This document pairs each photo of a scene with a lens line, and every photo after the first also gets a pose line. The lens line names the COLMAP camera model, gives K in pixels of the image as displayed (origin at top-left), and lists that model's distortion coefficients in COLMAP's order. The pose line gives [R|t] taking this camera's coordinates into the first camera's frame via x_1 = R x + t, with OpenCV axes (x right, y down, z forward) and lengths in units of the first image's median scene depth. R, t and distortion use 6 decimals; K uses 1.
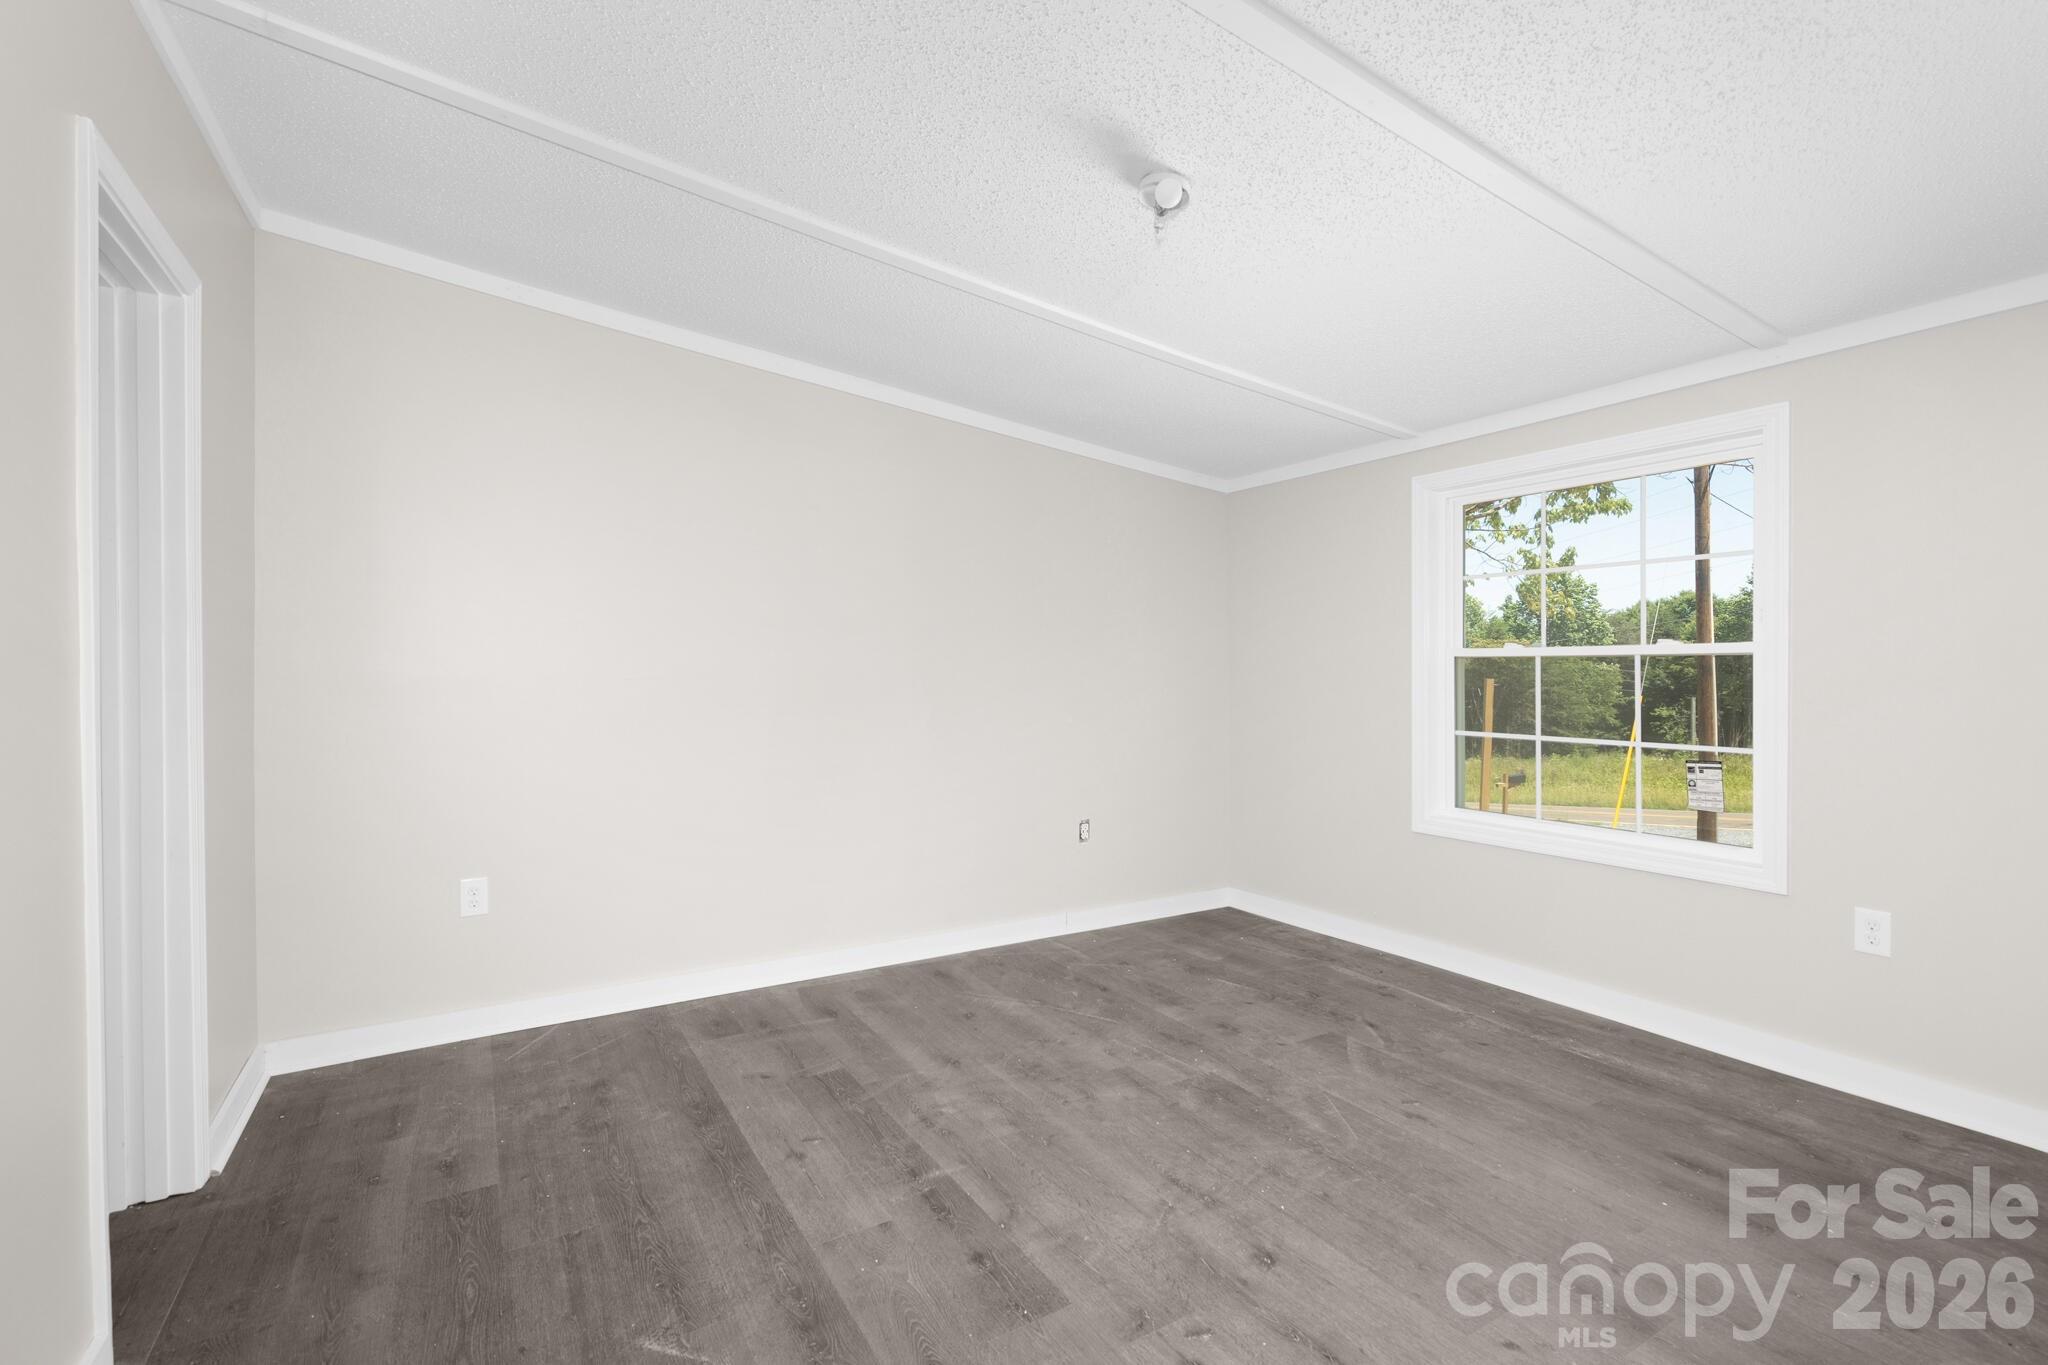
lens RADIAL K [[928.9, 0, 1023.8], [0, 928.9, 669.1], [0, 0, 1]] dist [-0.004358, 0.003420]
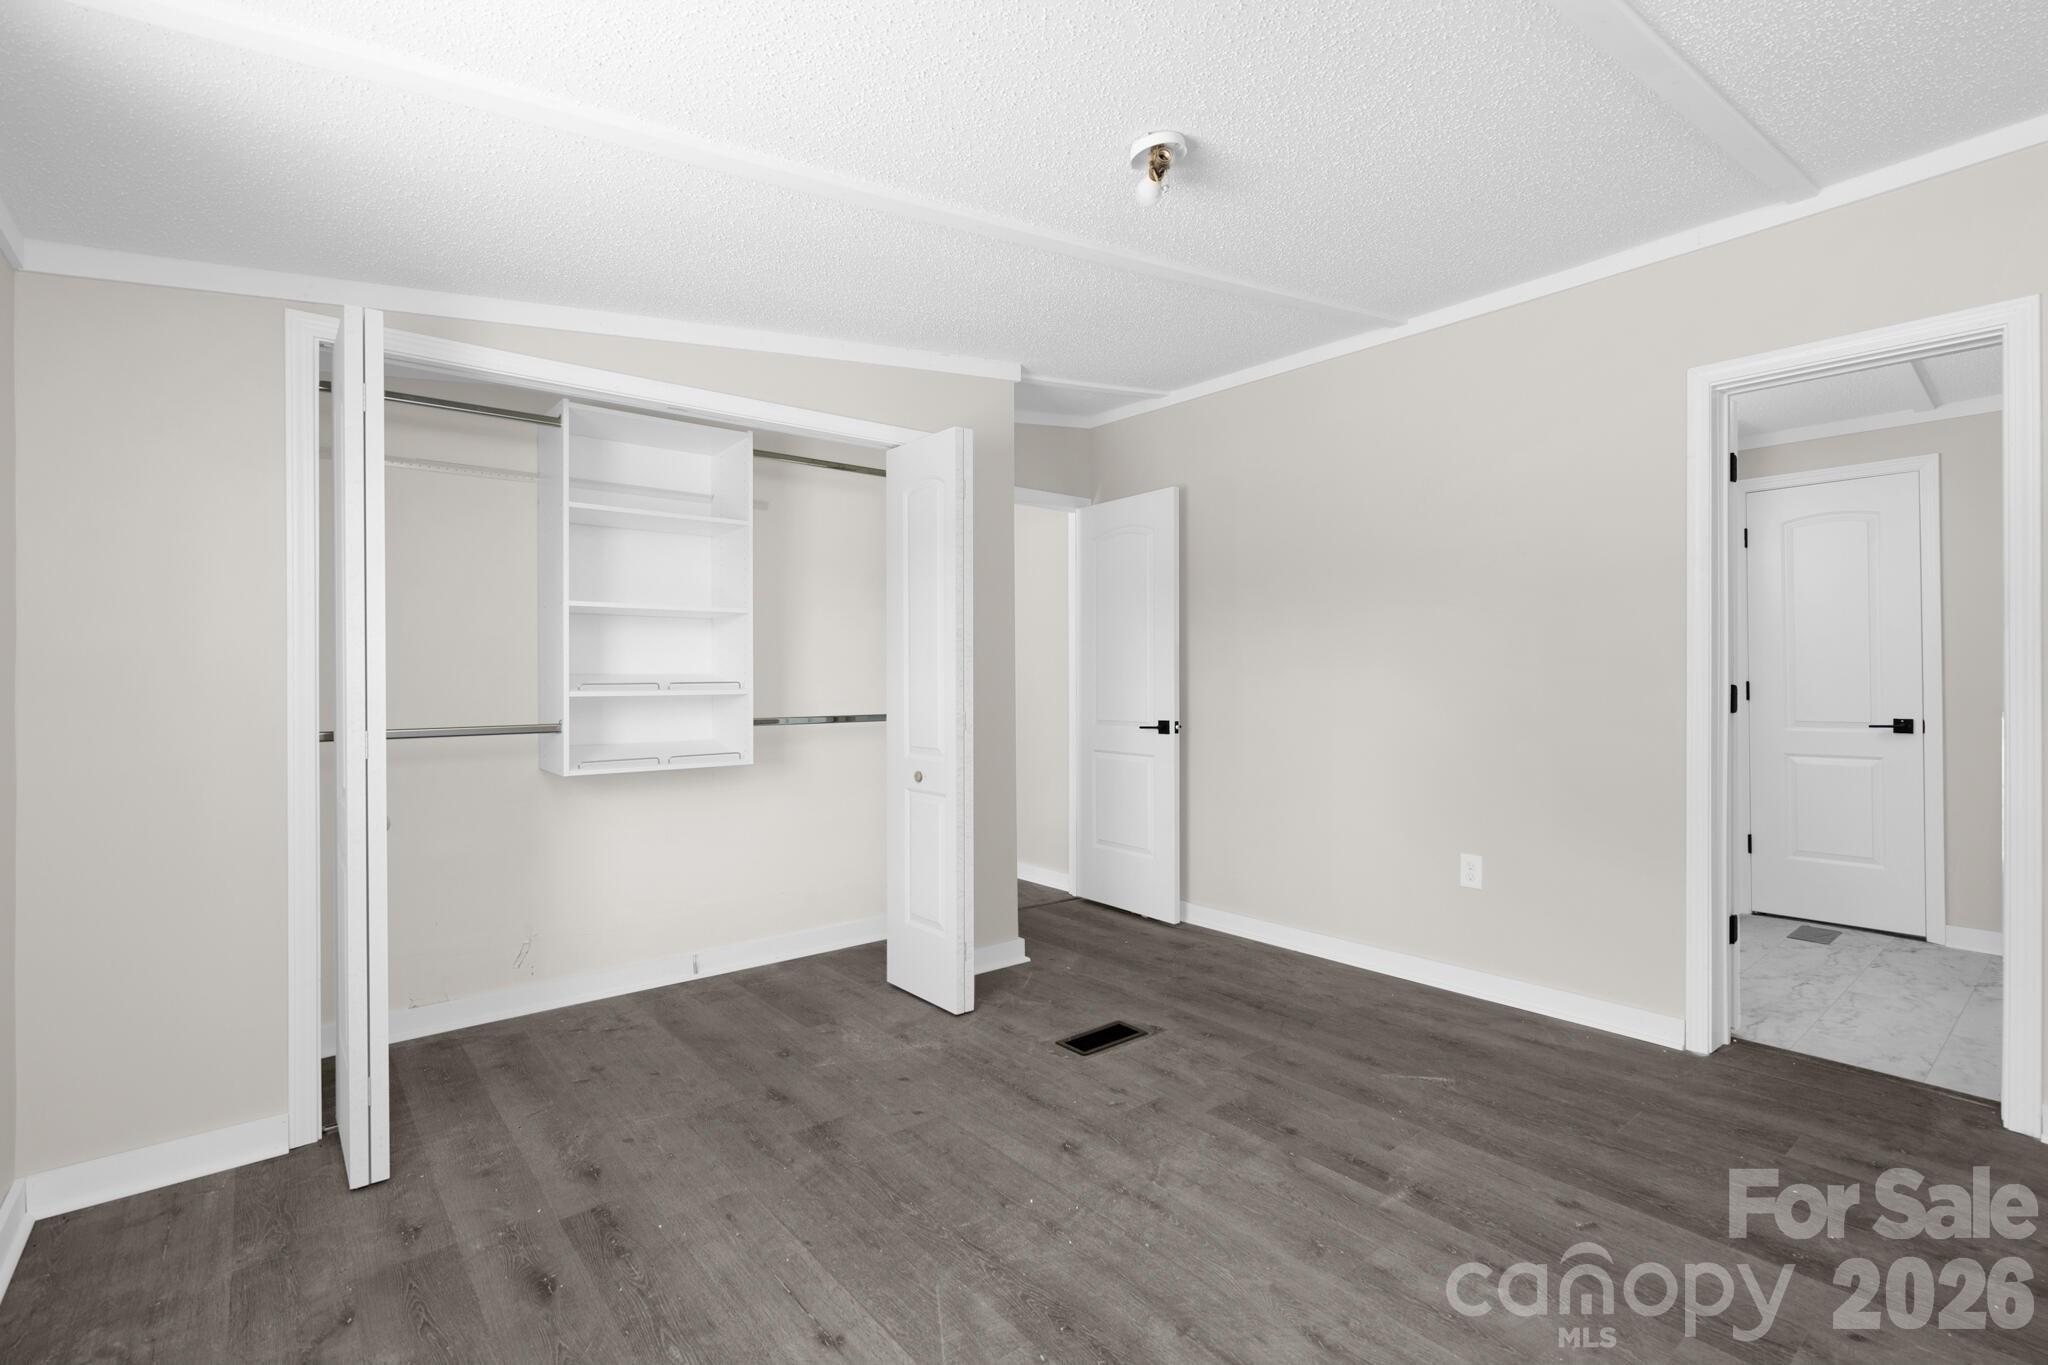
lens RADIAL K [[928.9, 0, 1024.4], [0, 928.9, 675.8], [0, 0, 1]] dist [-0.004358, 0.003420]
pose [[-0.988639, 0.010861, -0.149914, 0.447301], [0.010822, 0.999941, 0.001073, 0.004914], [0.149917, -0.000561, -0.988698, 1.988017]]
